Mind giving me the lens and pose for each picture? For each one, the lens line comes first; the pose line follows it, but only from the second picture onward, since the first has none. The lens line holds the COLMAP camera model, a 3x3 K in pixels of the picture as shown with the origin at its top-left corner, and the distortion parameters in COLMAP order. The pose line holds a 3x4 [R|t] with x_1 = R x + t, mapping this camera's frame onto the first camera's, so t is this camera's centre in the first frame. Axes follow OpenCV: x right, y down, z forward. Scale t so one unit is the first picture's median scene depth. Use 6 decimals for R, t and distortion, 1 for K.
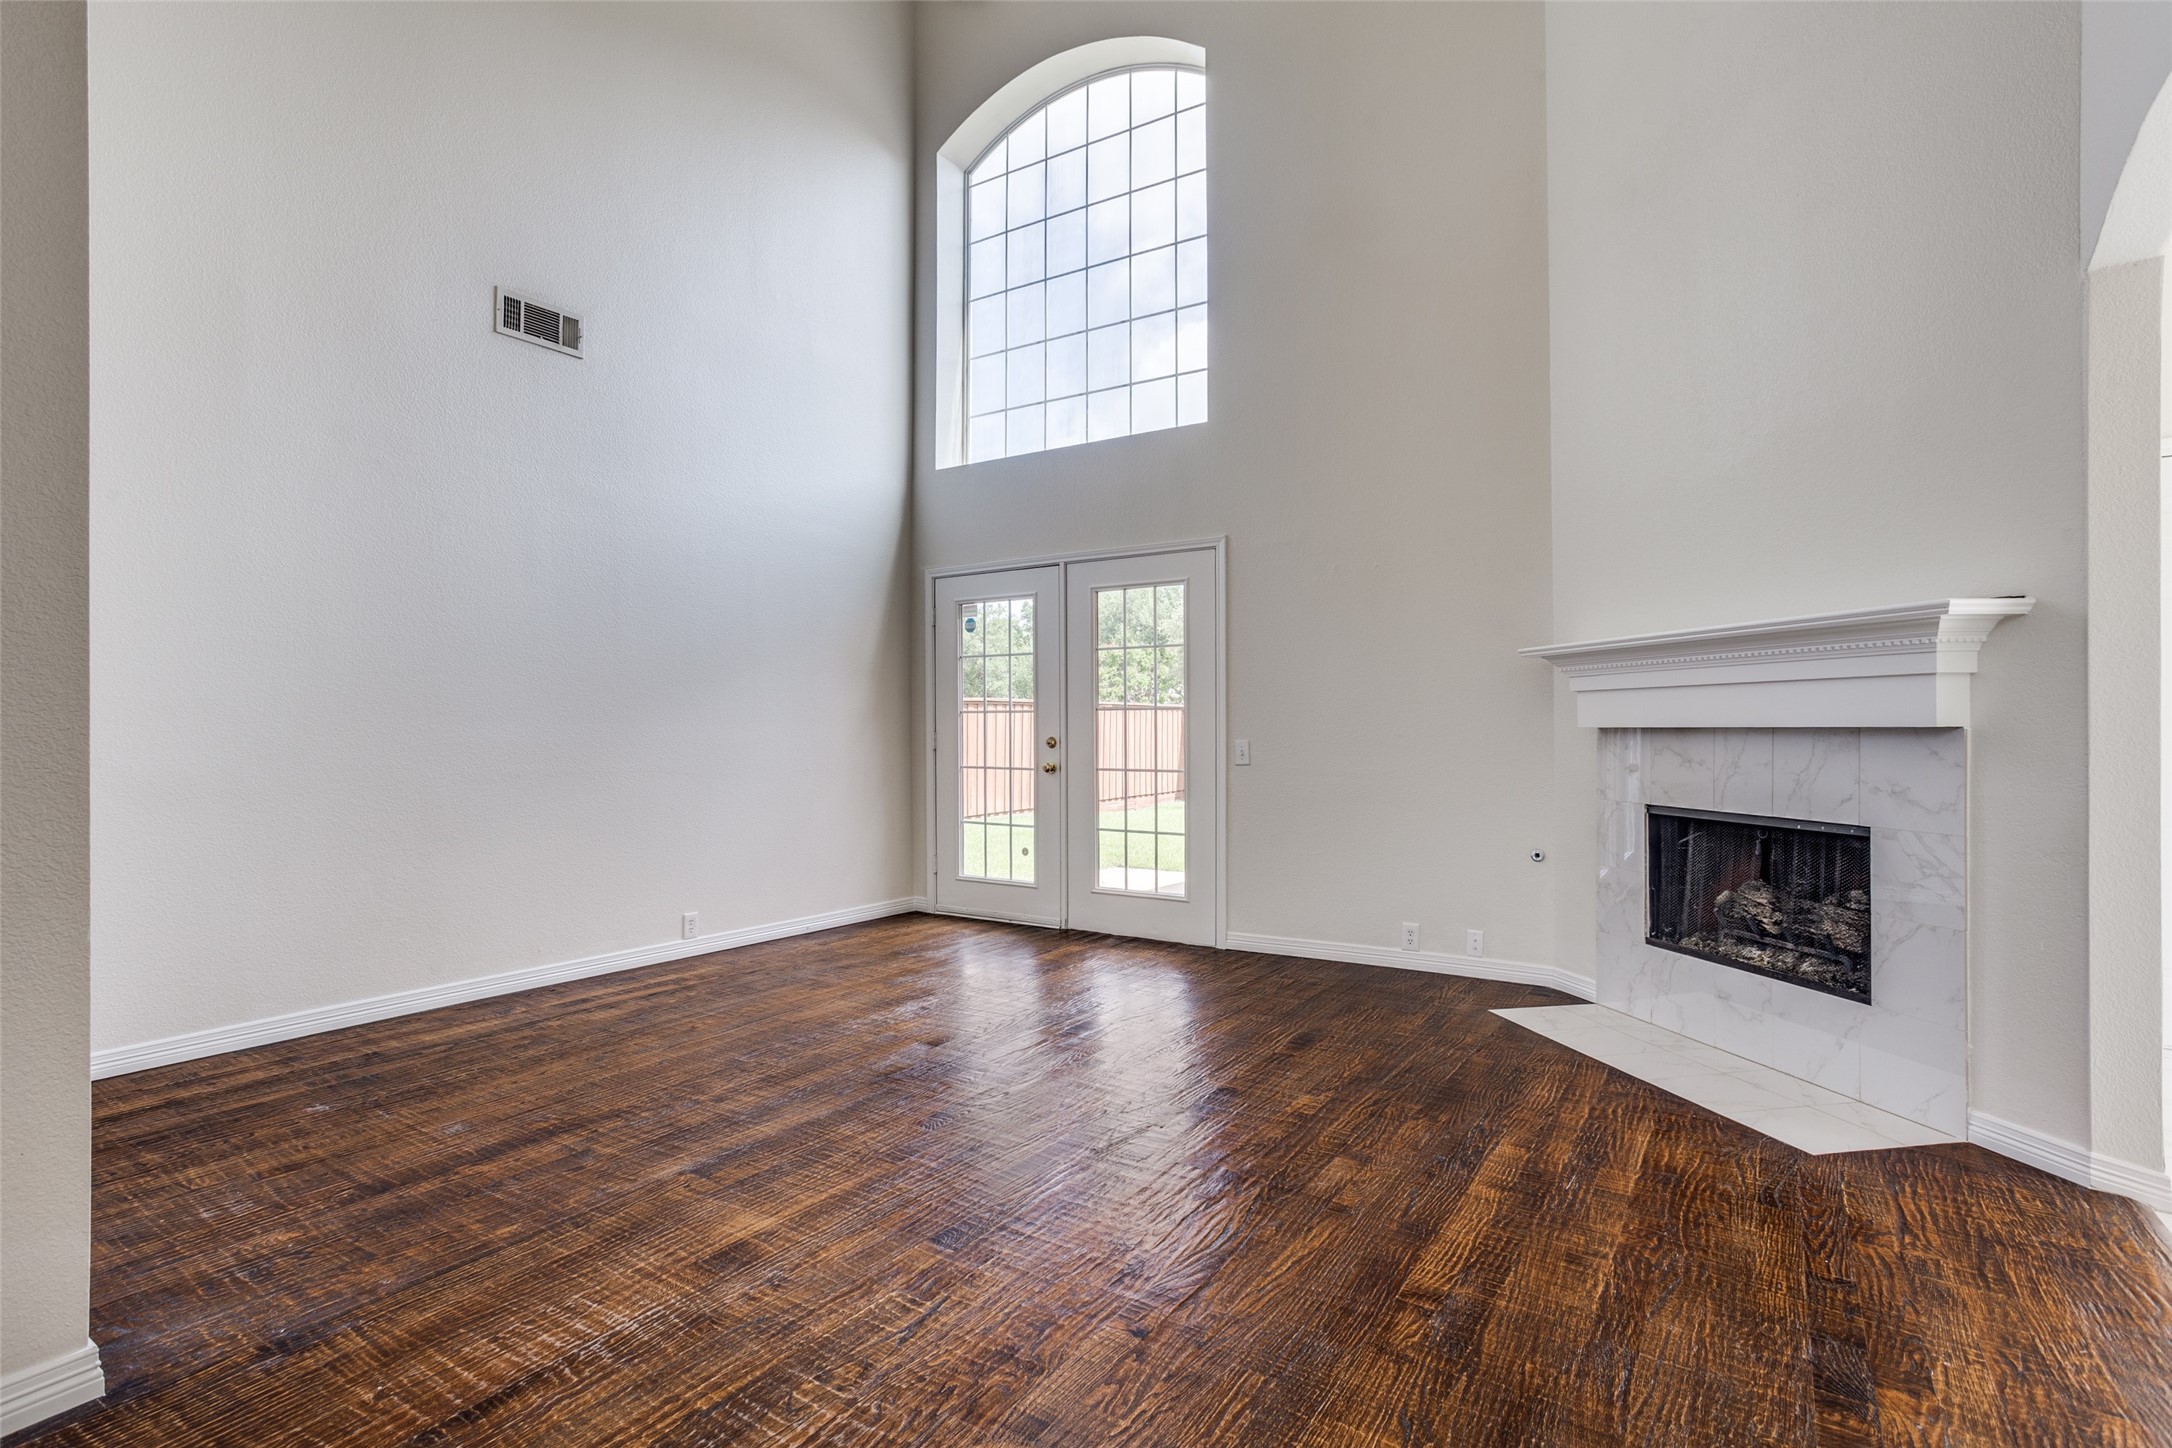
lens RADIAL K [[1096.3, 0, 1078.7], [0, 1096.3, 726.0], [0, 0, 1]] dist [-0.063967, 0.031754]
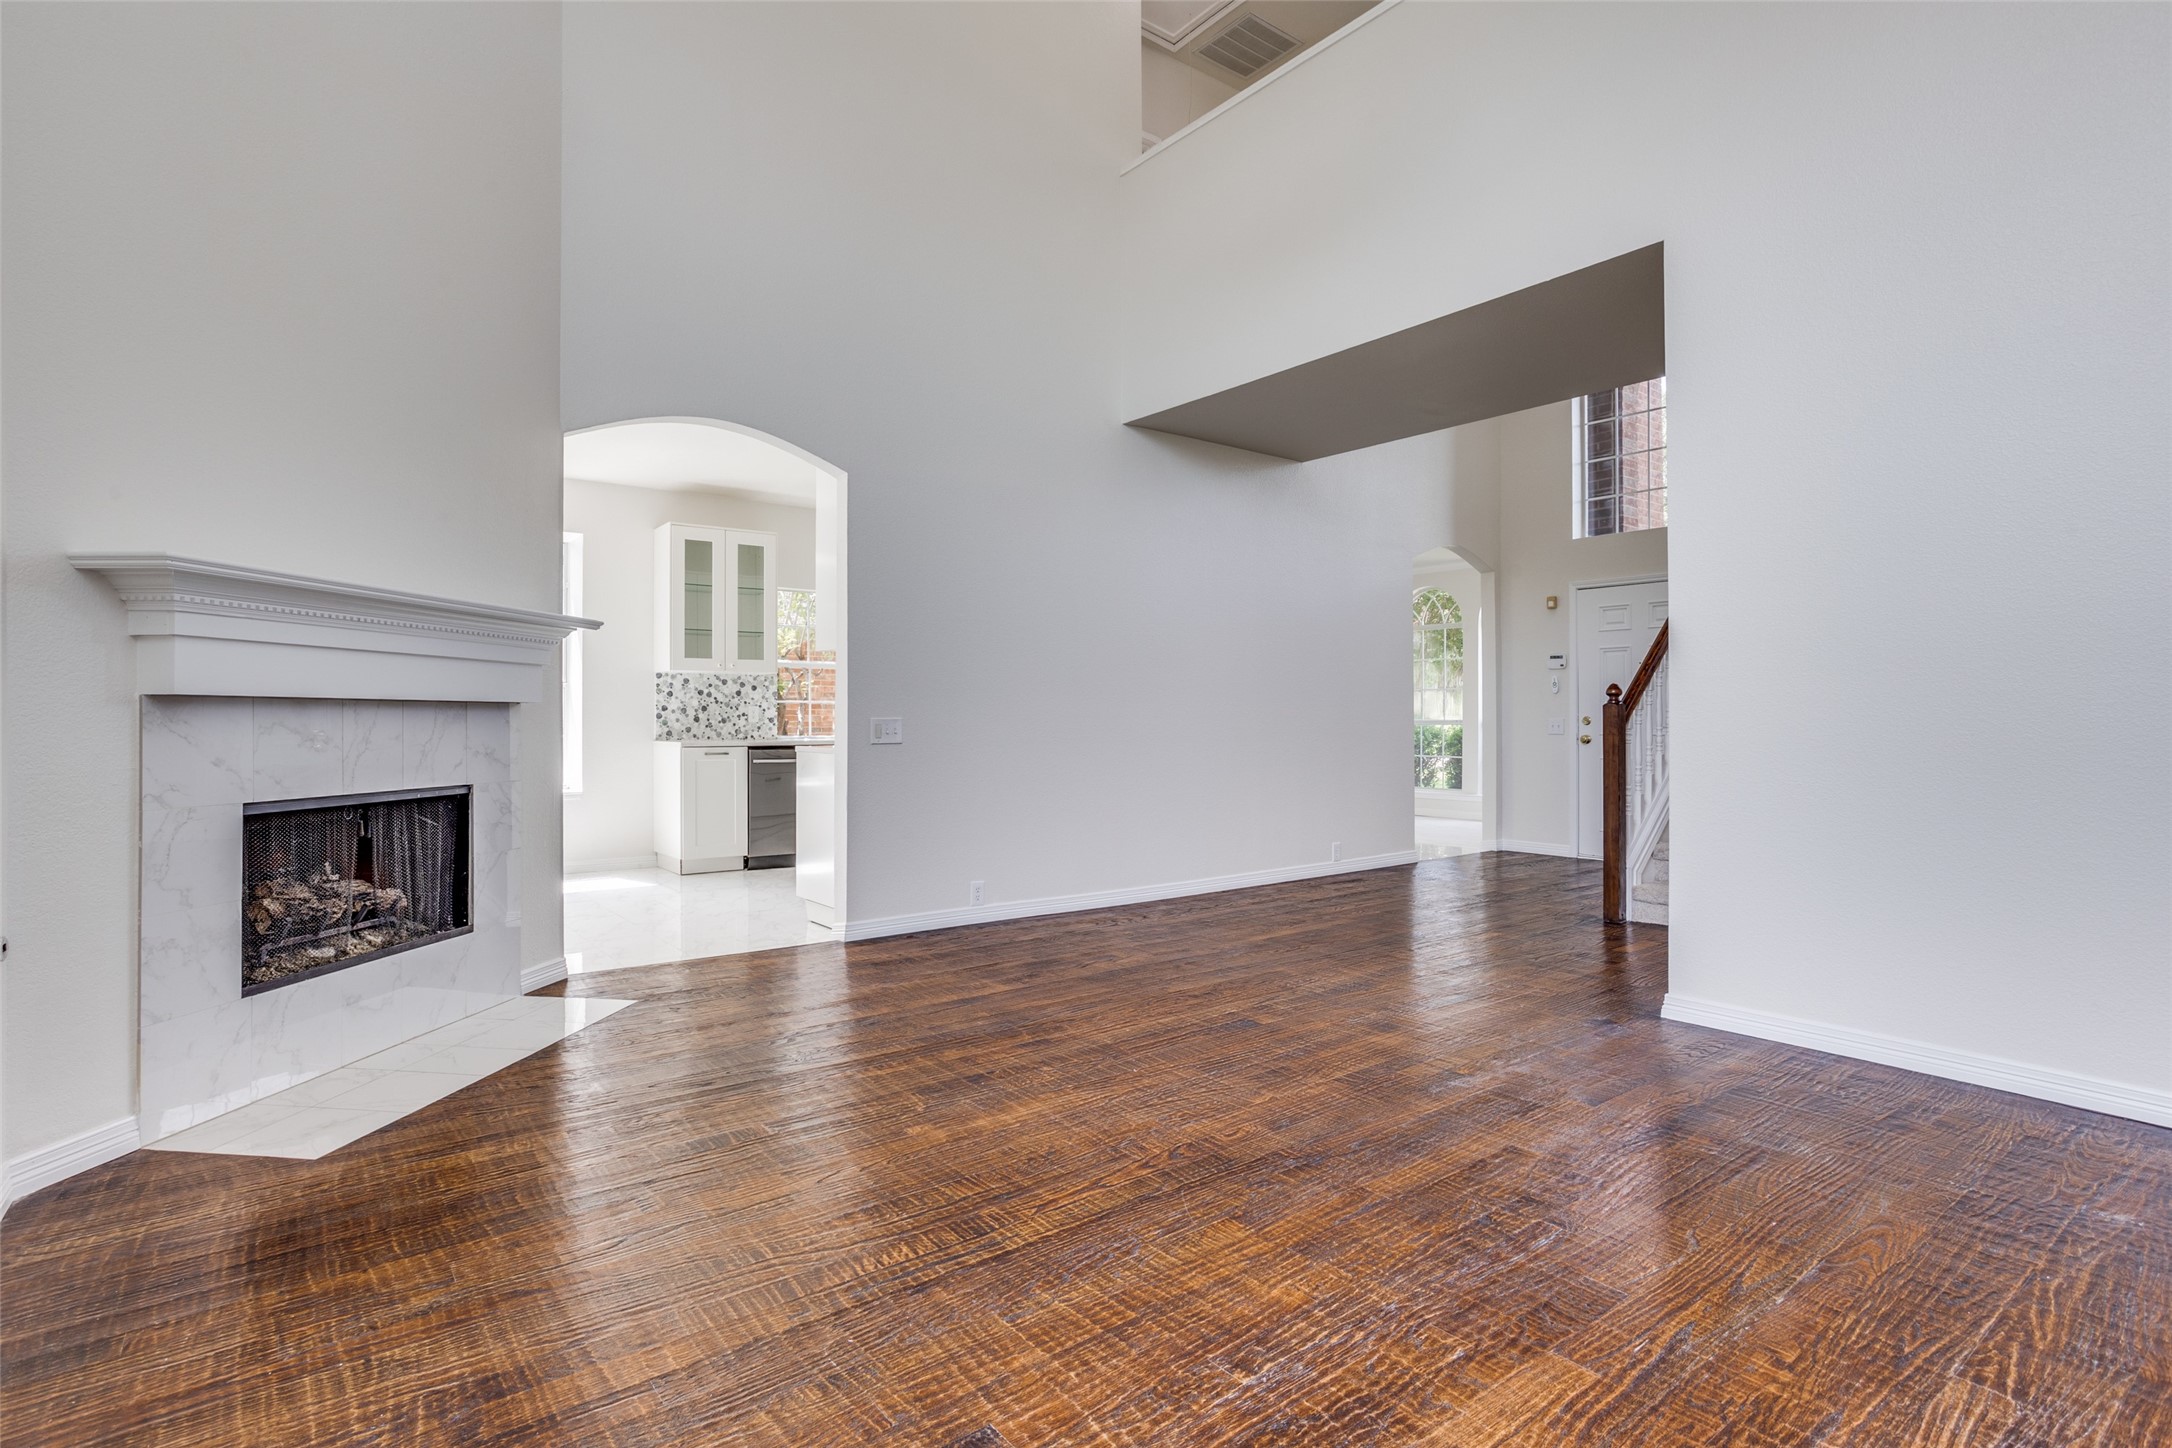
lens RADIAL K [[1096.3, 0, 1078.7], [0, 1096.3, 726.0], [0, 0, 1]] dist [-0.063967, 0.031754]
pose [[-0.947008, 0.001310, 0.321208, -0.249535], [0.002593, 0.999990, 0.003566, 0.022115], [-0.321200, 0.004210, -0.947002, 1.638783]]
